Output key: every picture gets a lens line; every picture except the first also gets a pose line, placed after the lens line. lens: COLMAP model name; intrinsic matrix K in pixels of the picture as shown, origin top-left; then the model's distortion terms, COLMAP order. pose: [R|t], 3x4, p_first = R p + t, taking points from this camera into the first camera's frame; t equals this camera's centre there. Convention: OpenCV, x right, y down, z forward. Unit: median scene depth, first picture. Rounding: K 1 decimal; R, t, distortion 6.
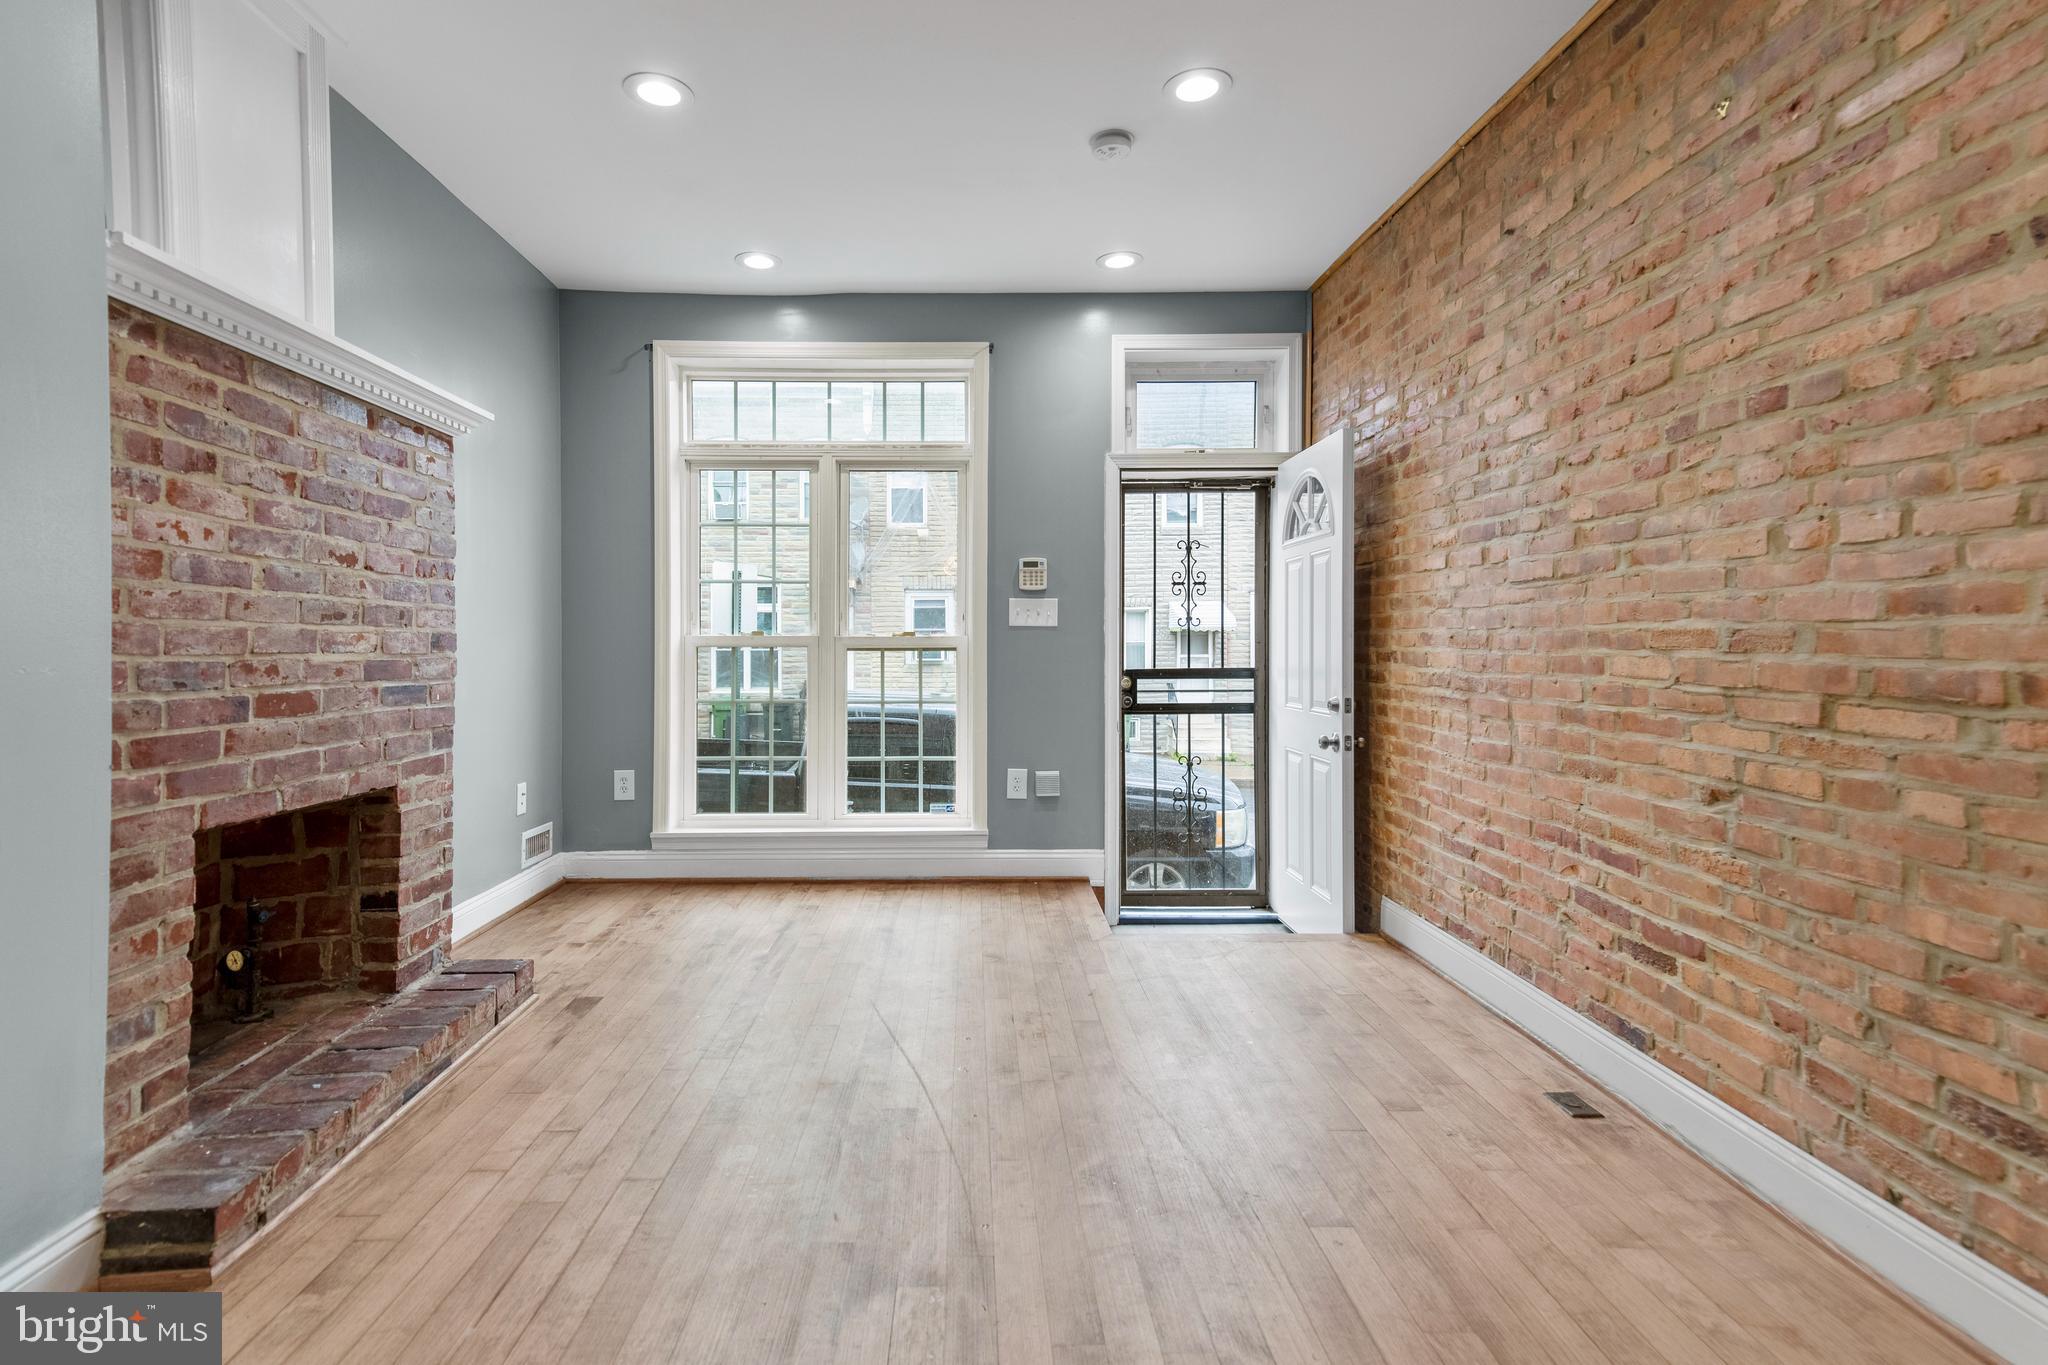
lens RADIAL K [[959.8, 0, 1024.4], [0, 959.8, 667.0], [0, 0, 1]] dist [0.028149, 0.000544]
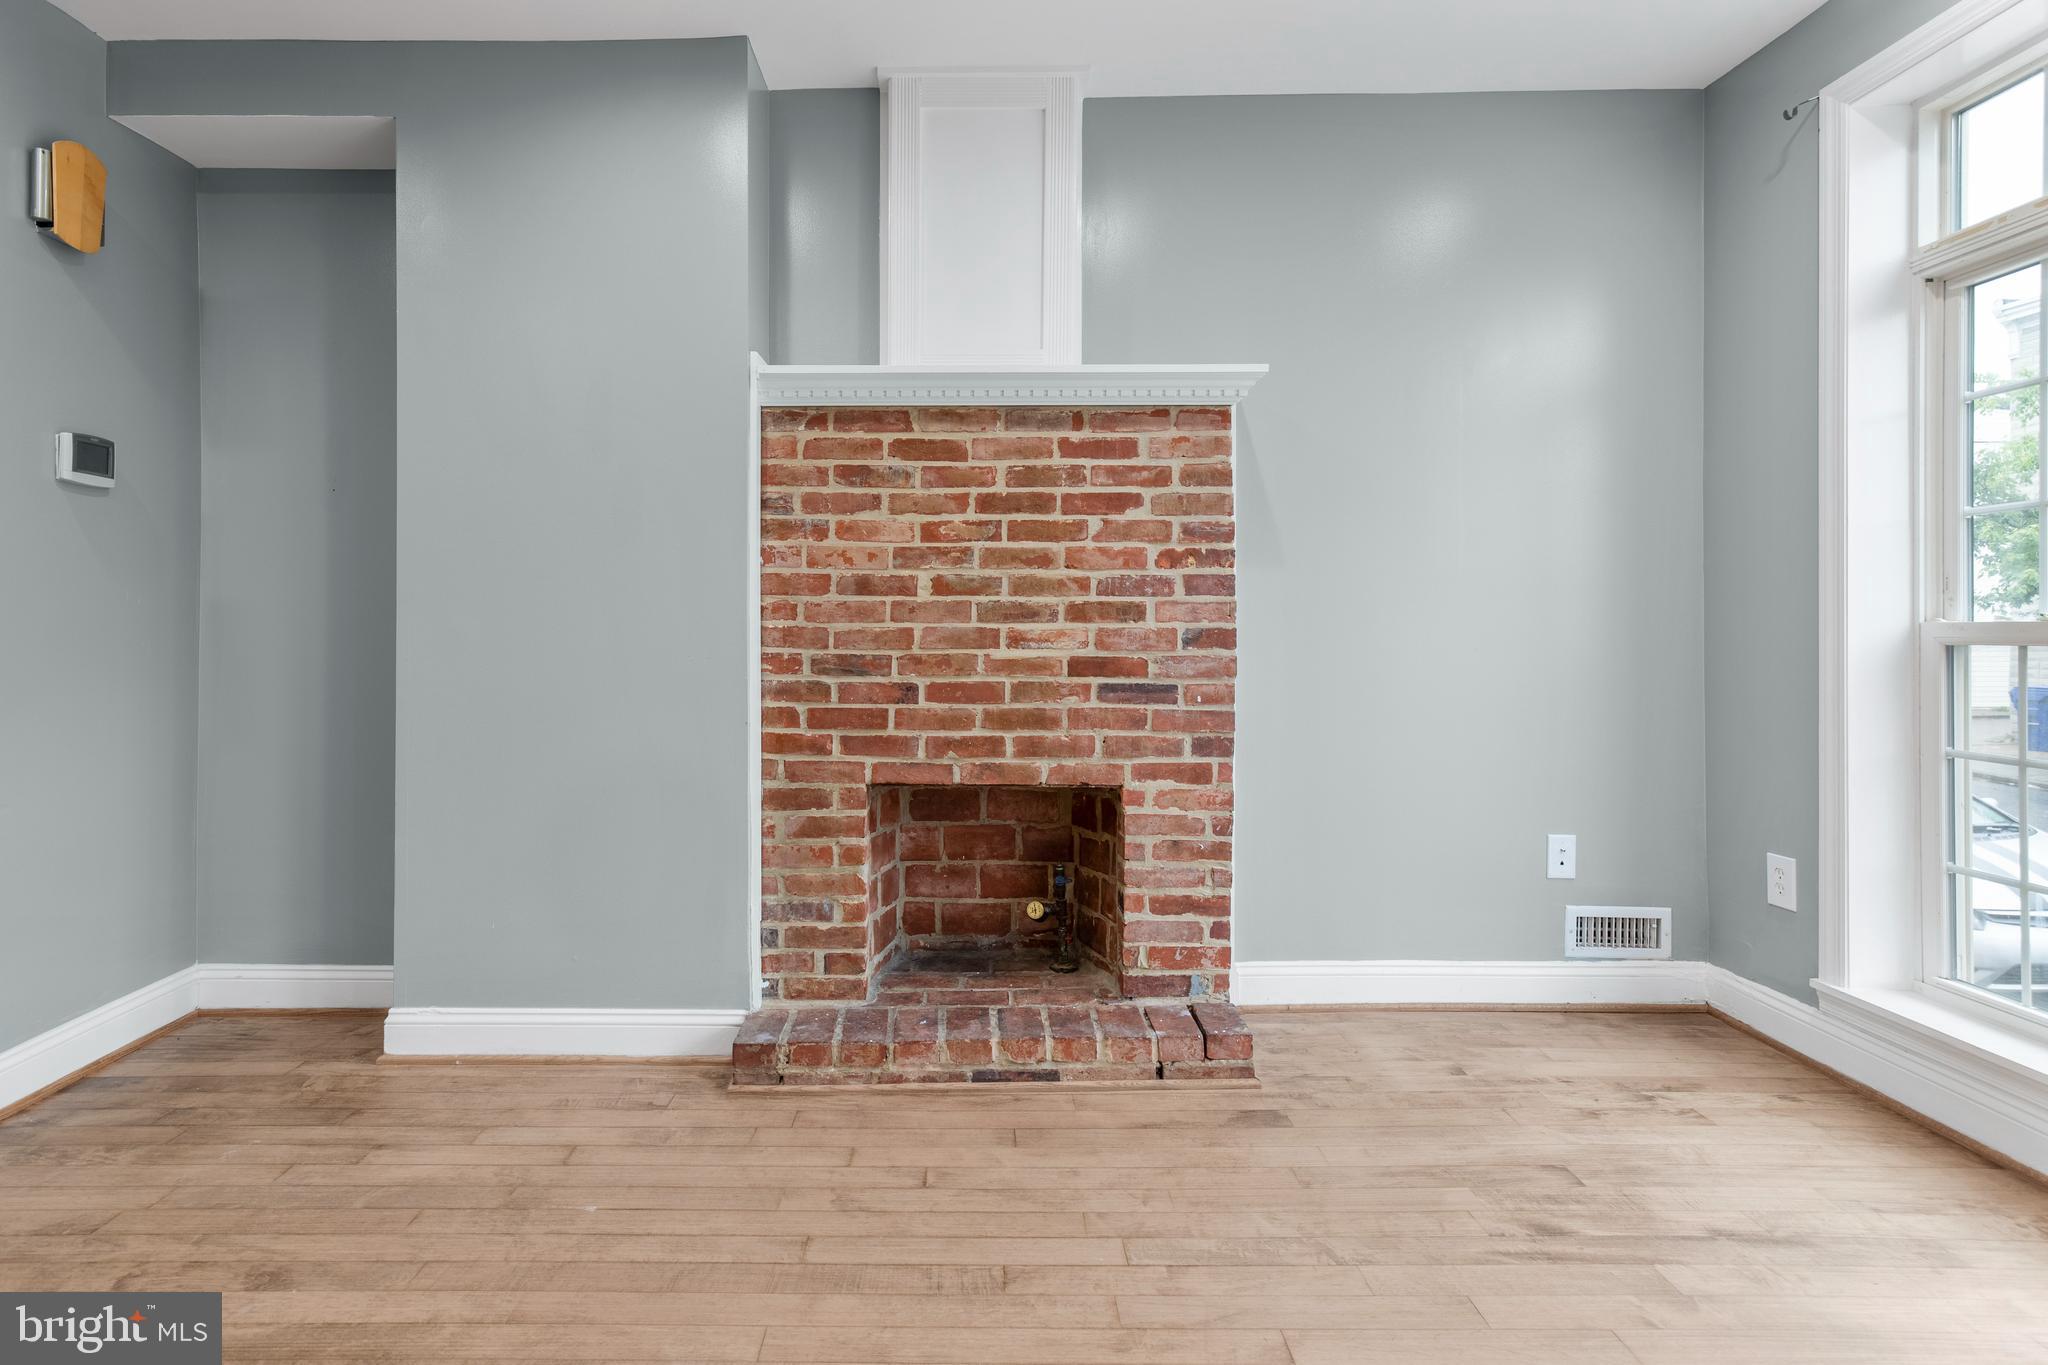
lens RADIAL K [[1077.4, 0, 1000.2], [0, 1077.4, 638.7], [0, 0, 1]] dist [0.003785, 0.001906]
pose [[-0.066772, 0.002656, -0.997765, 0.540199], [-0.021280, 0.999765, 0.004085, -0.032833], [0.997541, 0.021505, -0.066700, 1.160991]]
